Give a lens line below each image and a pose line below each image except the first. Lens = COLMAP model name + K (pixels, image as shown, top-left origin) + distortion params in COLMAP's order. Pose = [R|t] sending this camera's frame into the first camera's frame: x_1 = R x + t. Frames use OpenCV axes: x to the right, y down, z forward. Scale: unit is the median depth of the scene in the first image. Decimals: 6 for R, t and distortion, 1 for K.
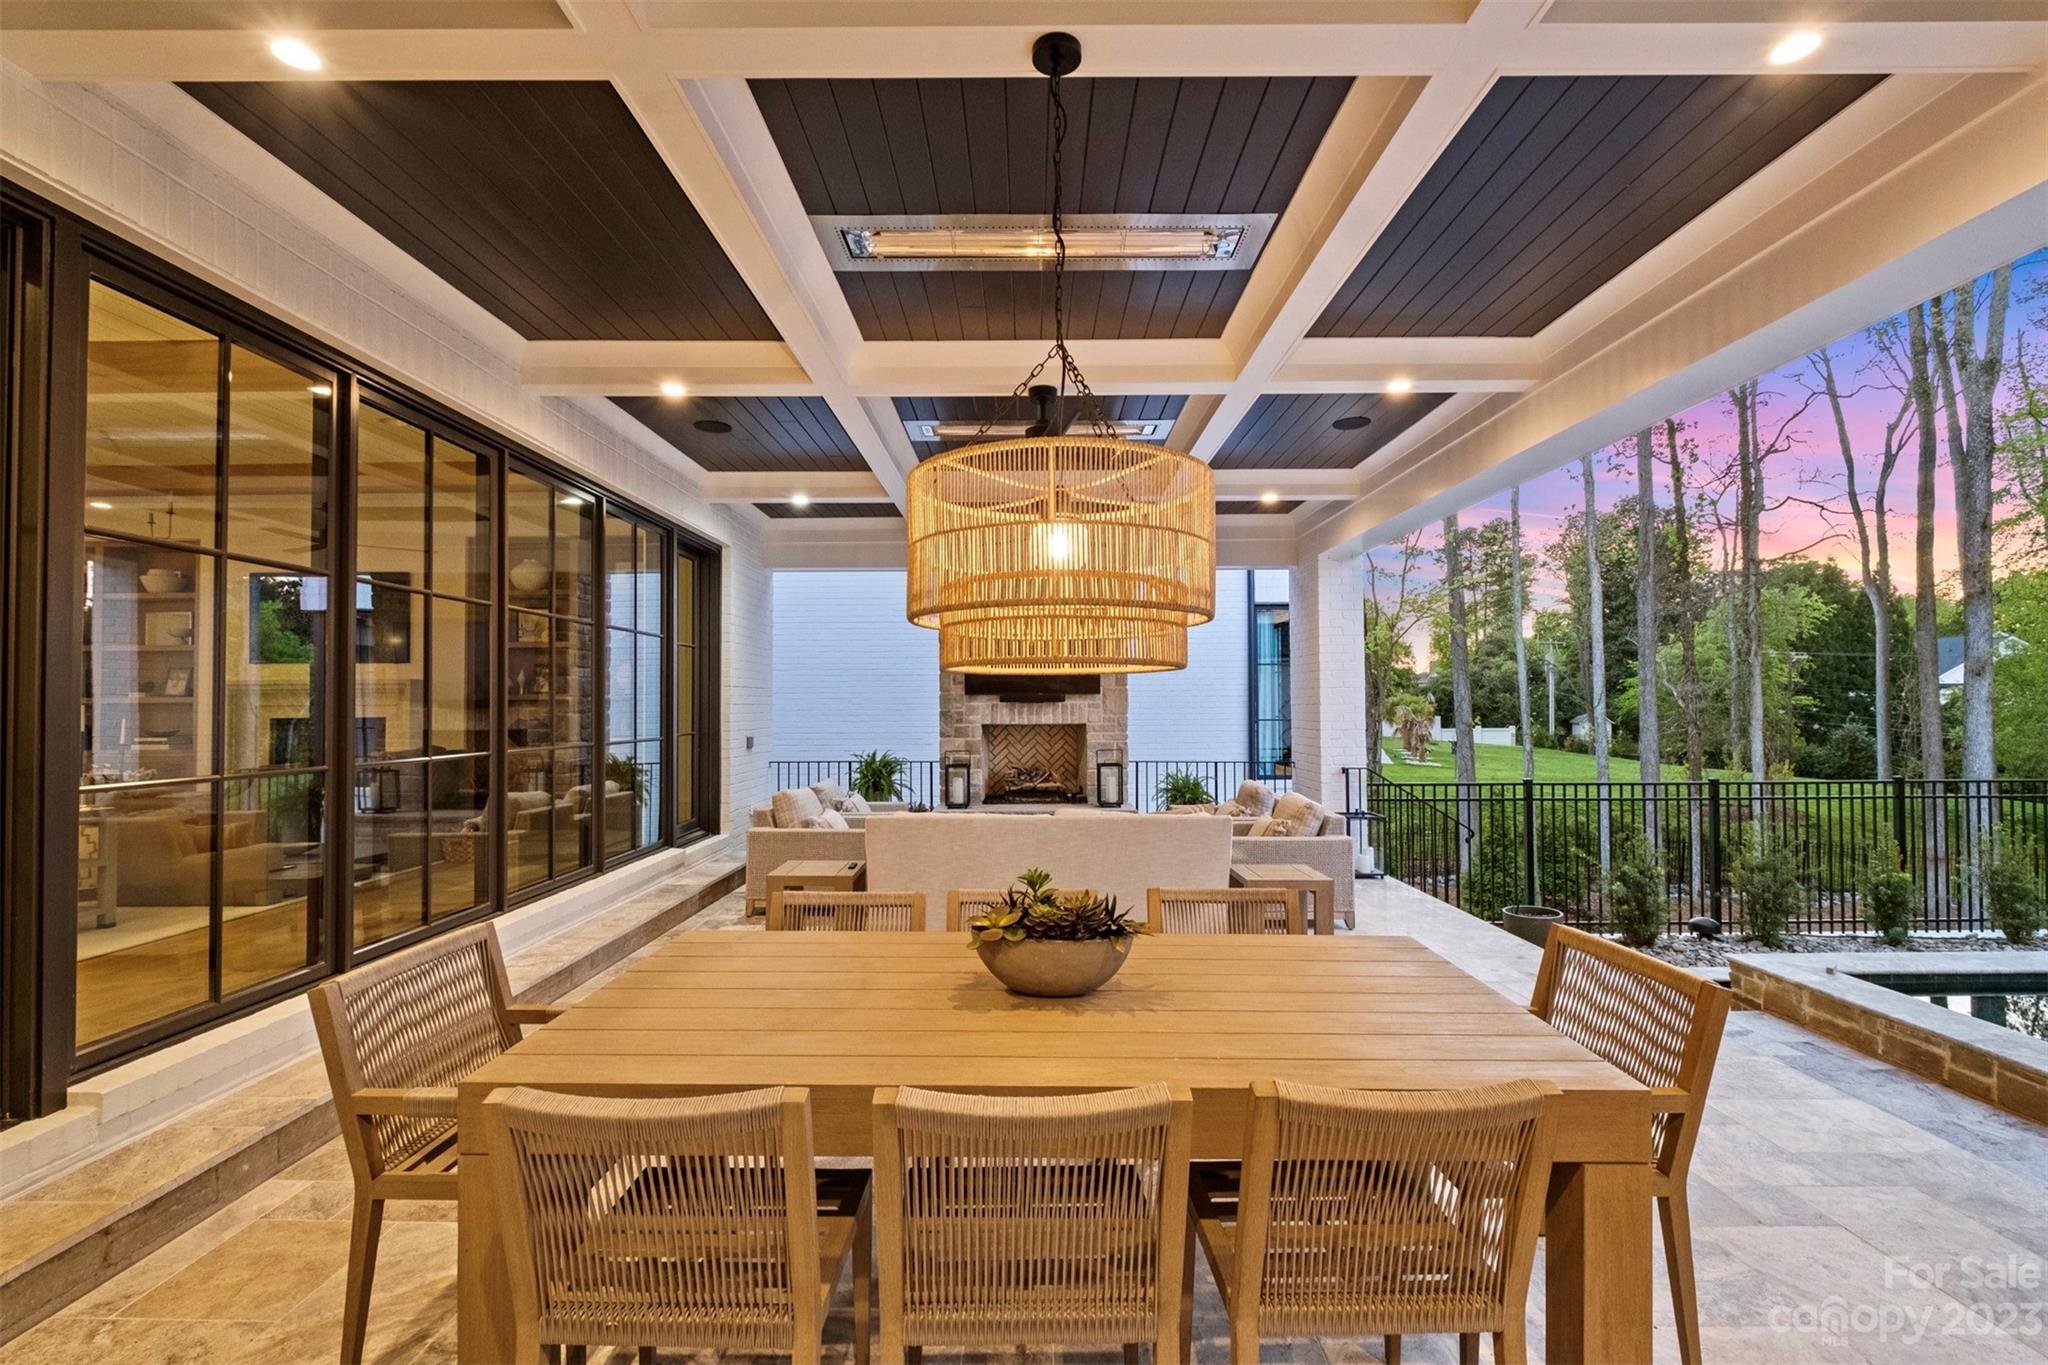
lens RADIAL K [[888.2, 0, 1025.8], [0, 888.2, 689.7], [0, 0, 1]] dist [-0.003131, -0.000731]
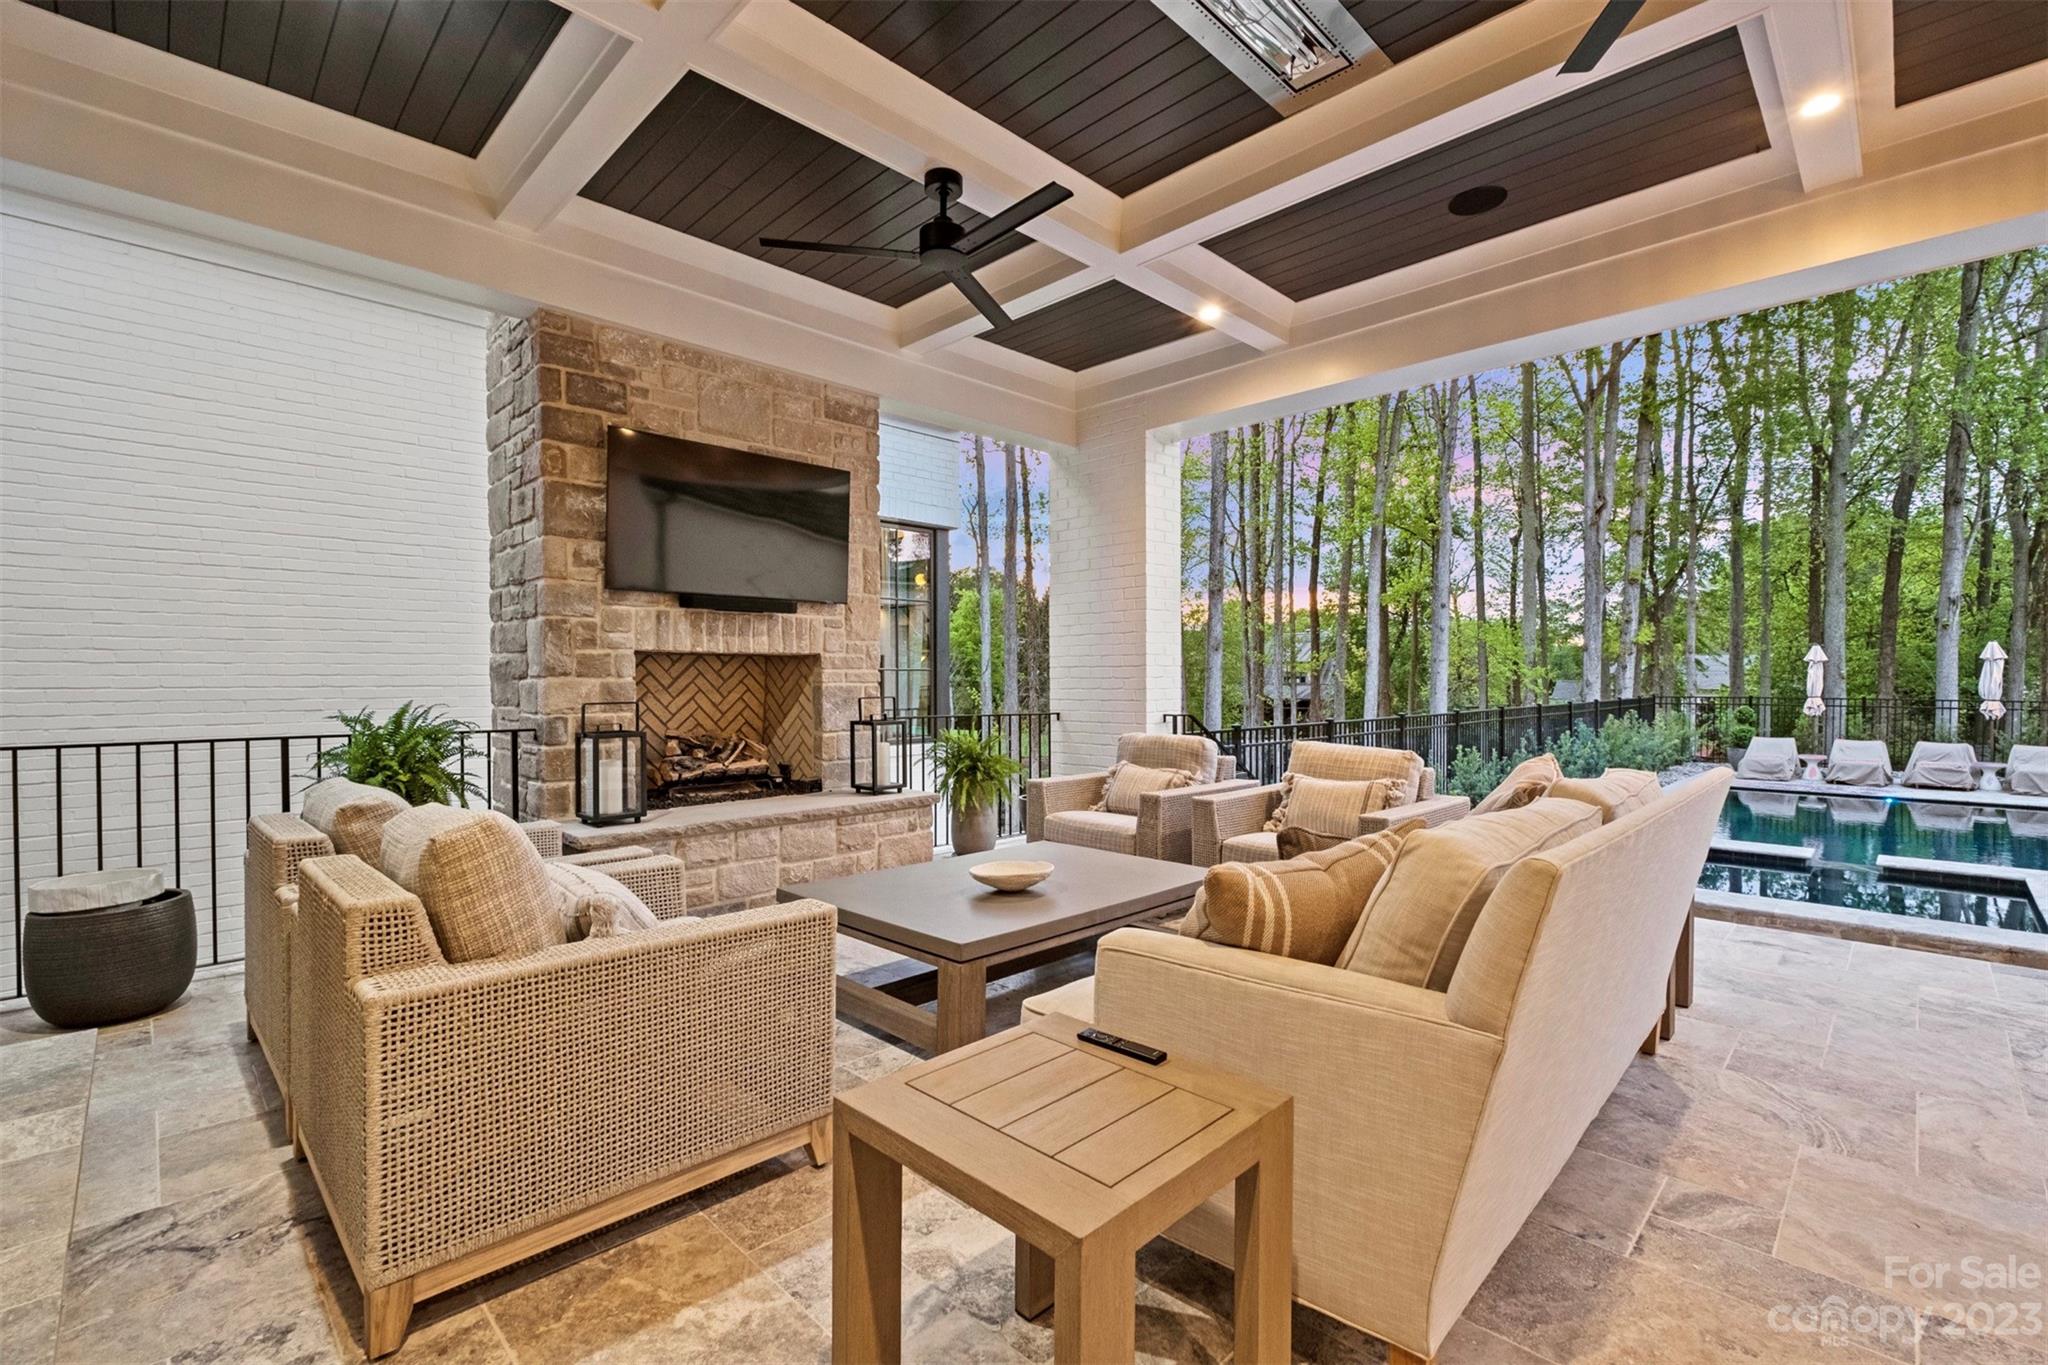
lens RADIAL K [[888.2, 0, 1027.8], [0, 888.2, 677.0], [0, 0, 1]] dist [-0.003131, -0.000731]
pose [[0.708417, 0.003375, 0.705787, -0.247932], [-0.013117, 0.999879, 0.008385, 0.047302], [-0.705673, -0.015197, 0.708375, 0.501389]]
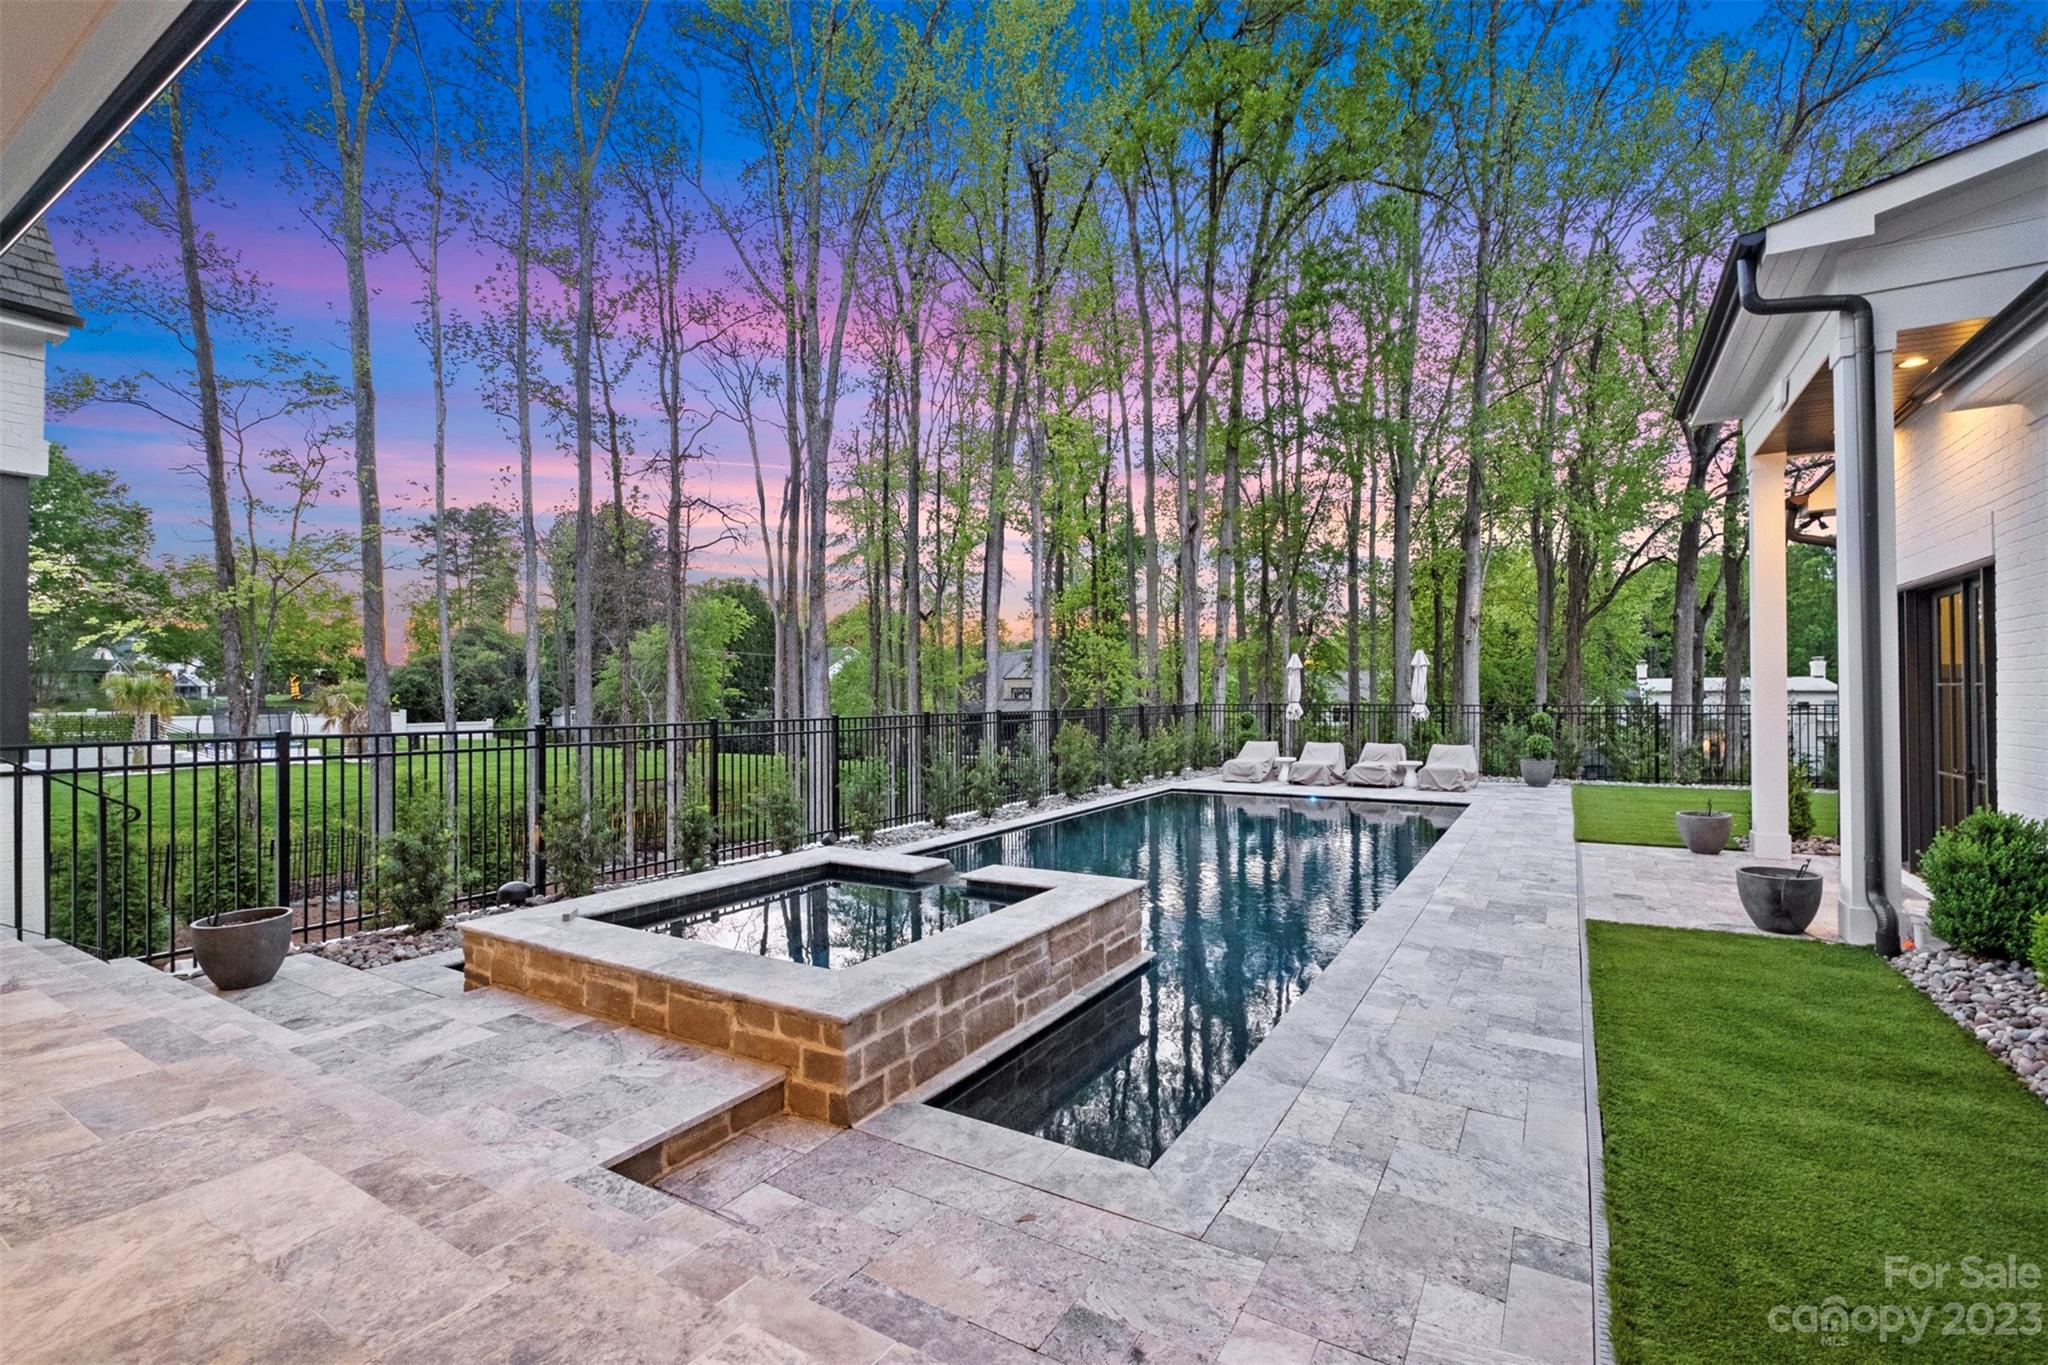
lens RADIAL K [[888.2, 0, 1031.1], [0, 888.2, 698.2], [0, 0, 1]] dist [-0.003131, -0.000731]
pose [[0.515359, 0.000310, 0.856974, 0.290855], [-0.009578, 0.999940, 0.005398, 0.070577], [-0.856921, -0.010990, 0.515331, 0.132155]]
